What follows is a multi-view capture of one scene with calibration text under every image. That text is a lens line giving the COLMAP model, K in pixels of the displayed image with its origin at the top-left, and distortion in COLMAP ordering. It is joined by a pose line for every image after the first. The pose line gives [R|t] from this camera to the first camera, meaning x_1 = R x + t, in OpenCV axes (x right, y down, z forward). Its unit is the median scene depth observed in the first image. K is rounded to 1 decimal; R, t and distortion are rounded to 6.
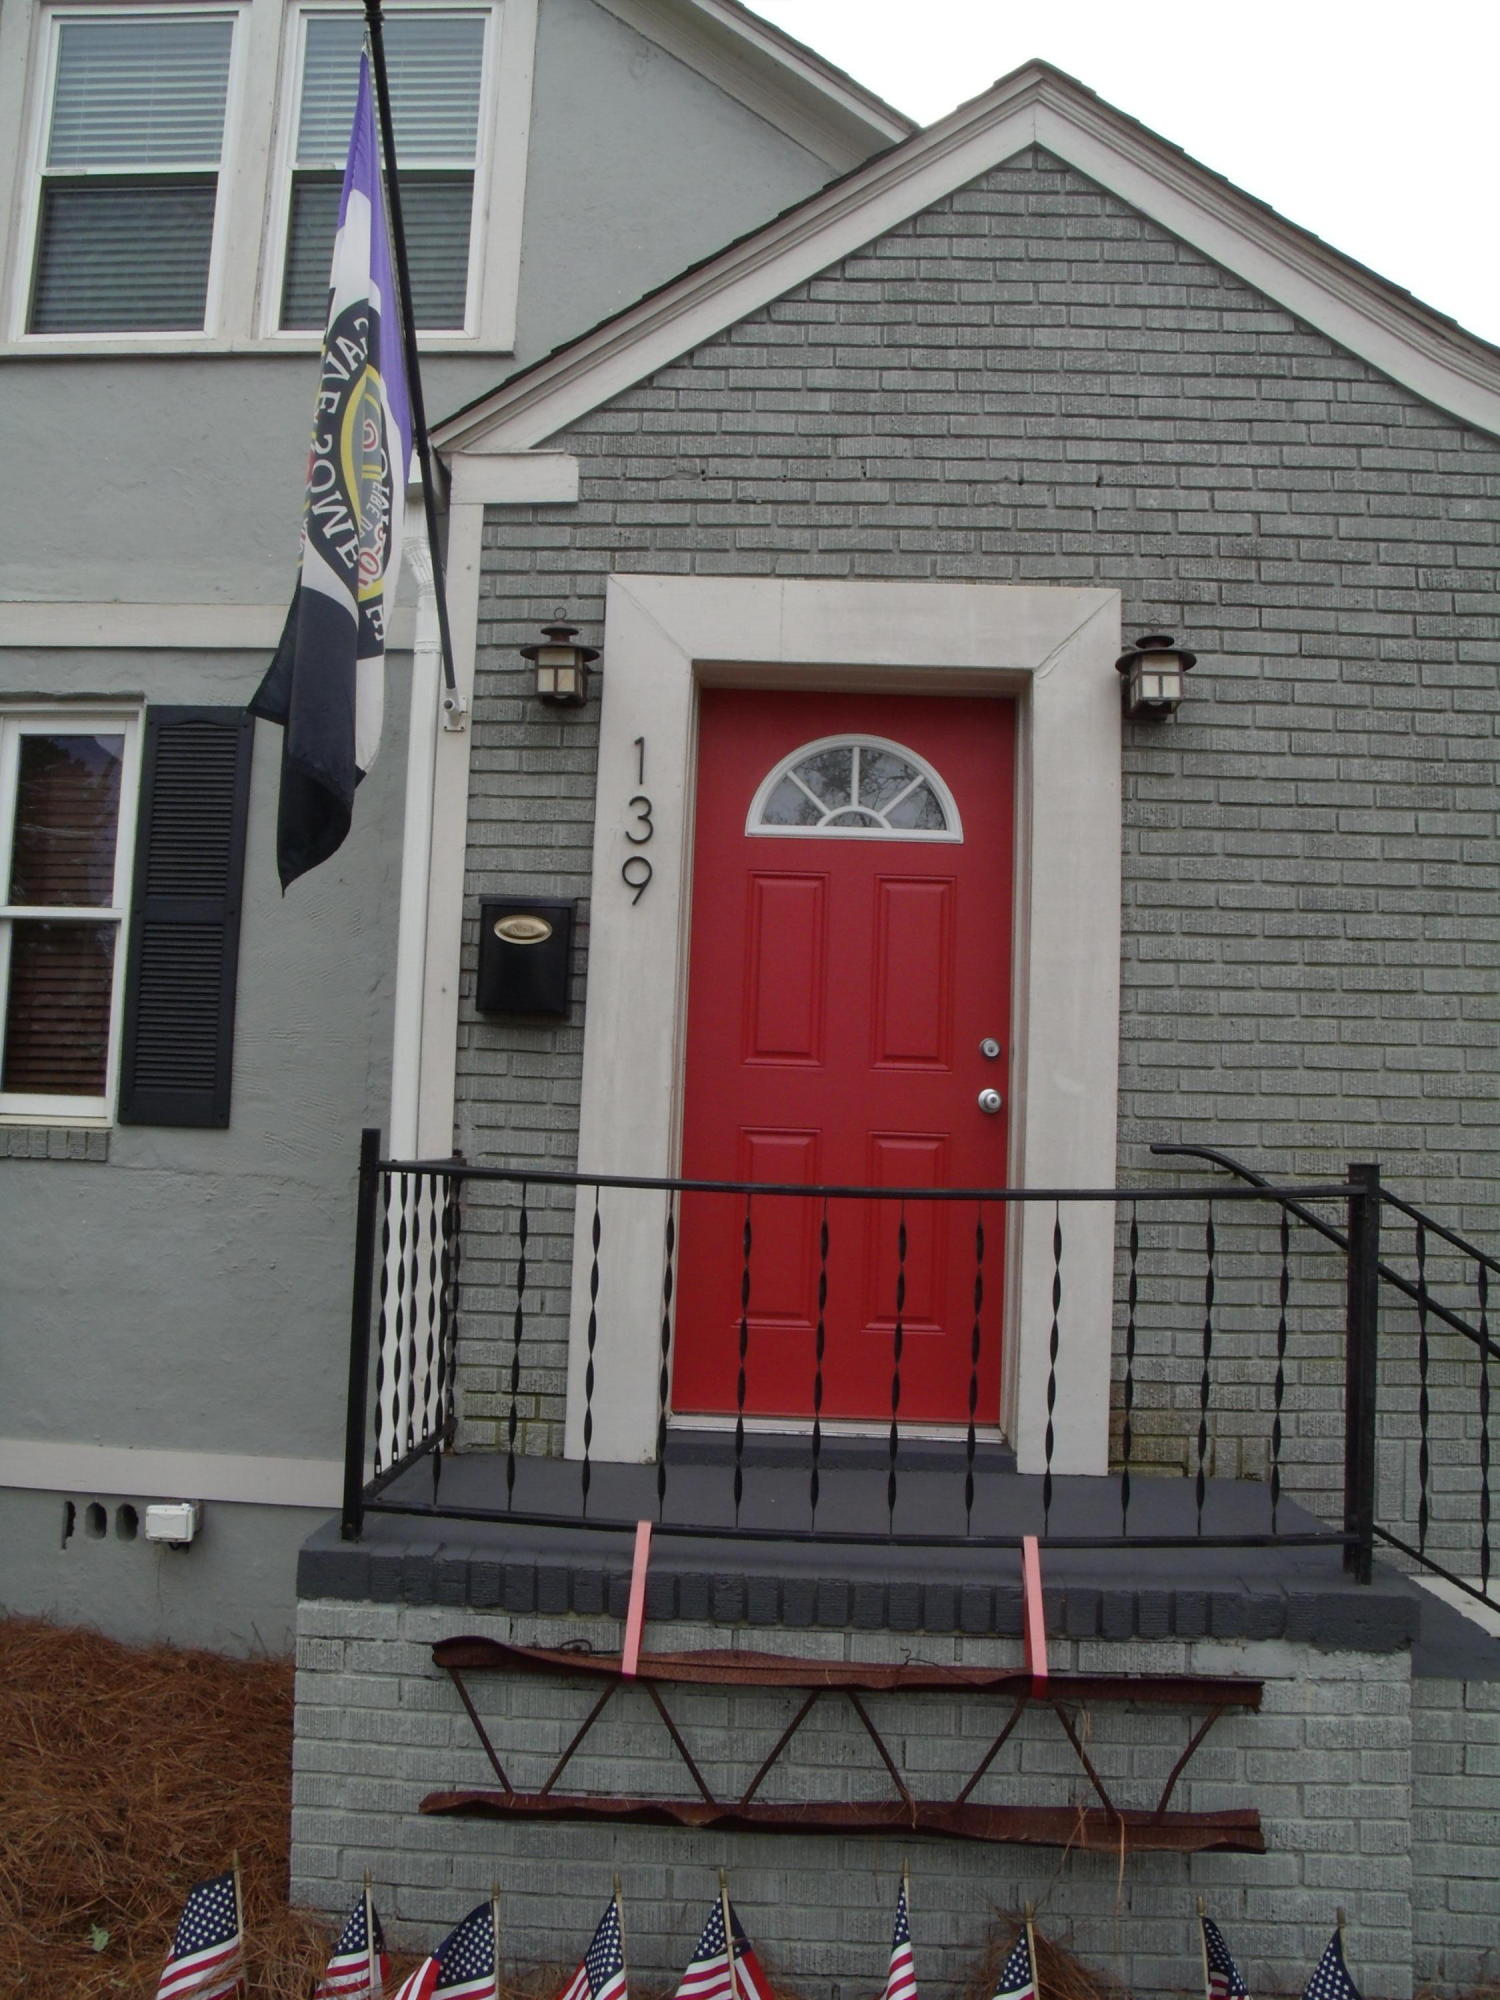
lens RADIAL K [[1609.8, 0, 732.7], [0, 1609.8, 999.3], [0, 0, 1]] dist [-0.133468, 0.102362]
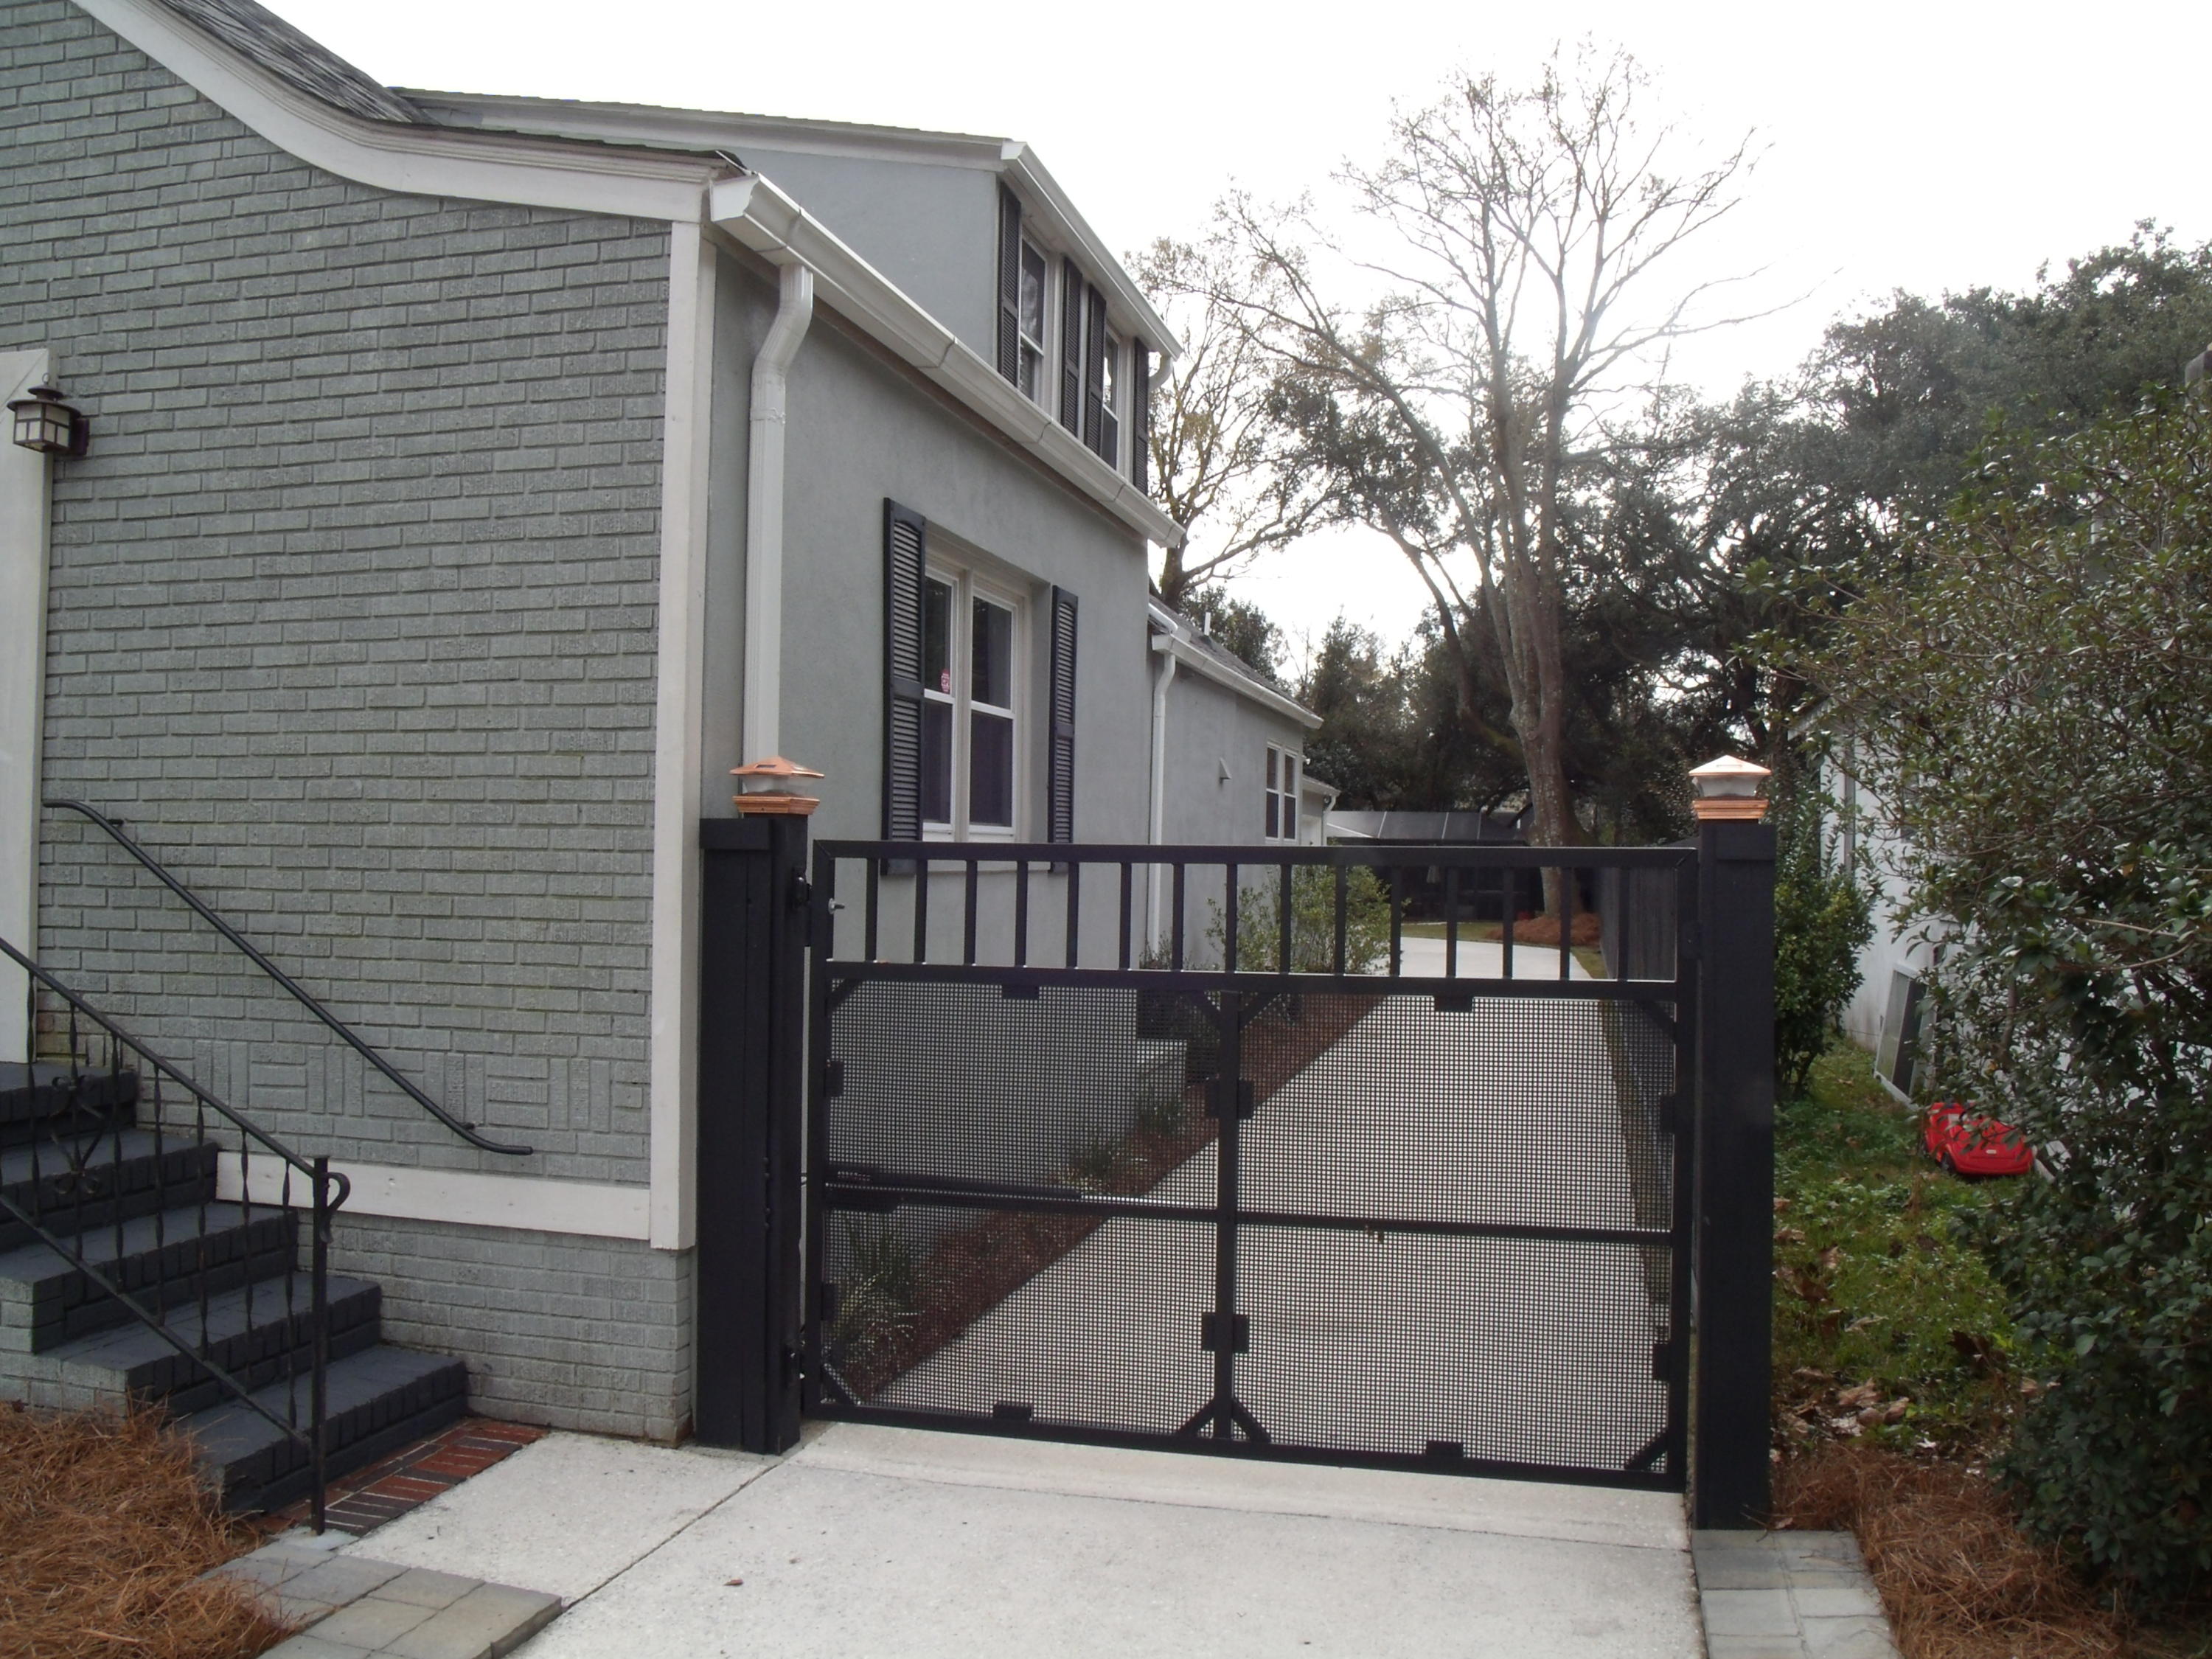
lens RADIAL K [[1780.5, 0, 1116.1], [0, 1780.5, 820.2], [0, 0, 1]] dist [-0.133468, 0.102362]
pose [[0.976903, -0.027317, -0.211928, 1.311121], [0.042598, 0.996784, 0.067880, 0.048393], [0.209392, -0.075340, 0.974925, -0.137302]]
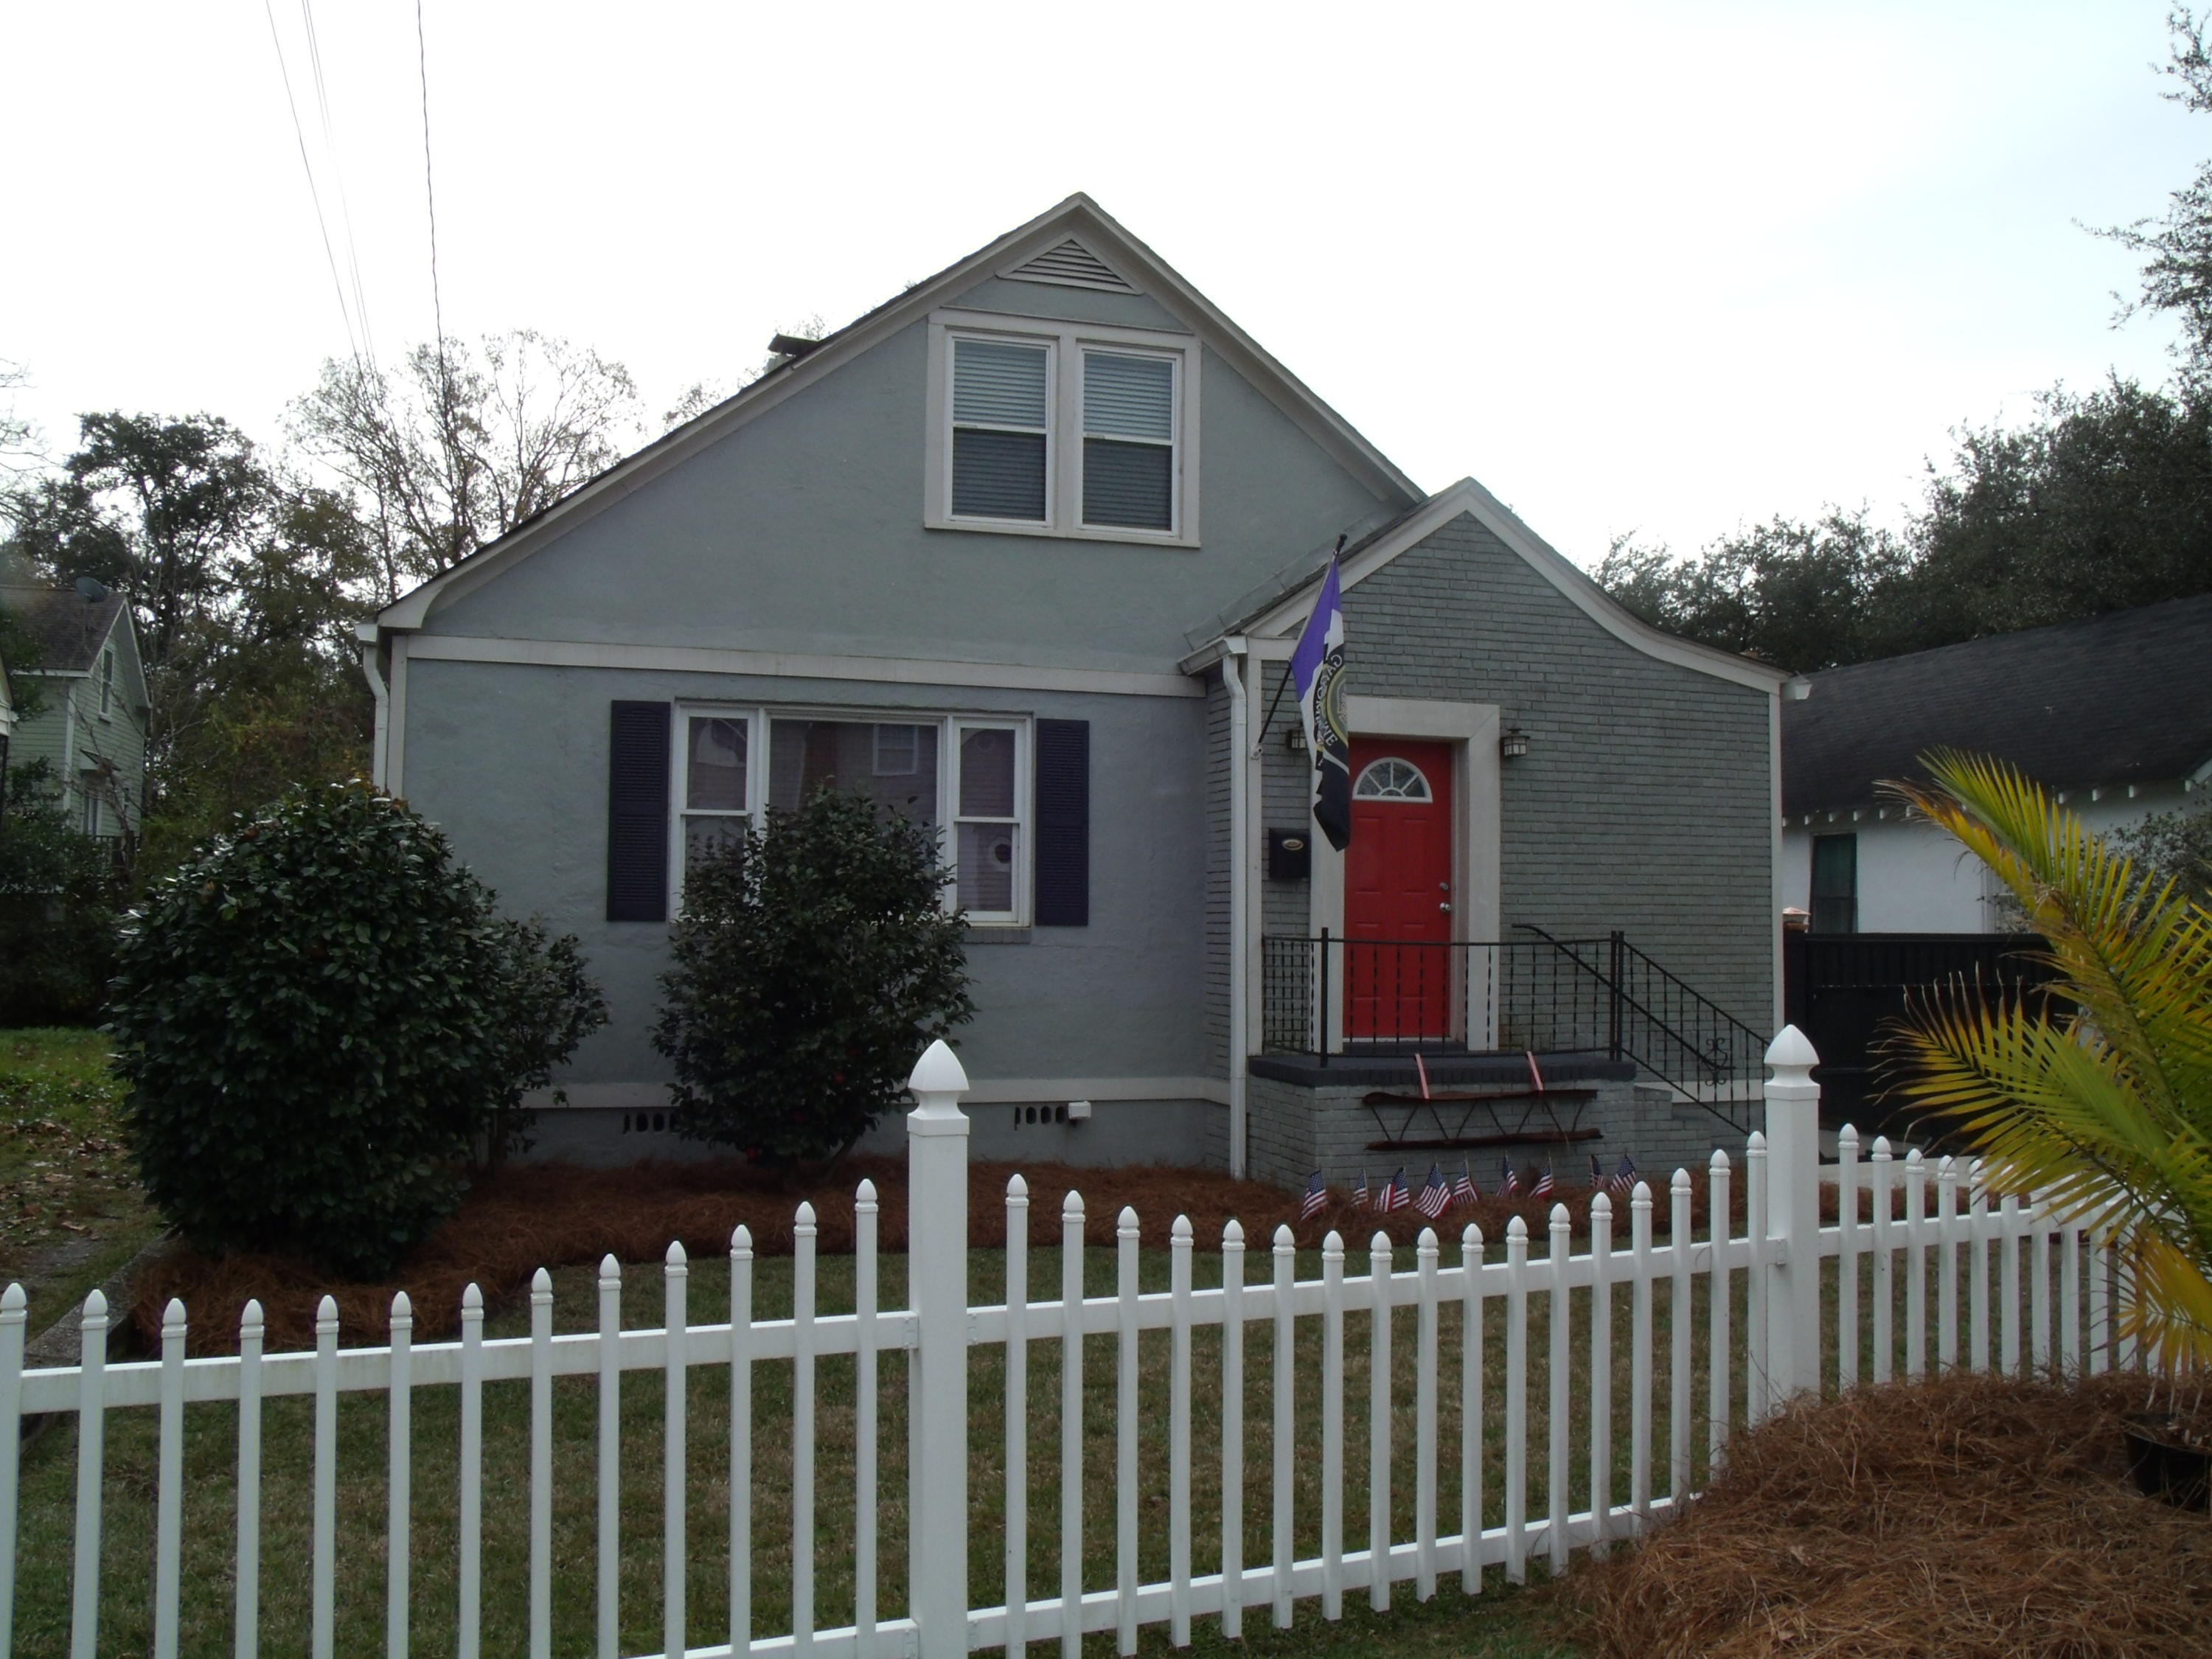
lens RADIAL K [[1780.5, 0, 1107.7], [0, 1780.5, 817.9], [0, 0, 1]] dist [-0.133468, 0.102362]
pose [[0.942772, -0.003621, 0.333418, -1.280310], [-0.010989, 0.999060, 0.041923, -0.190198], [-0.333257, -0.043188, 0.941847, -1.450662]]
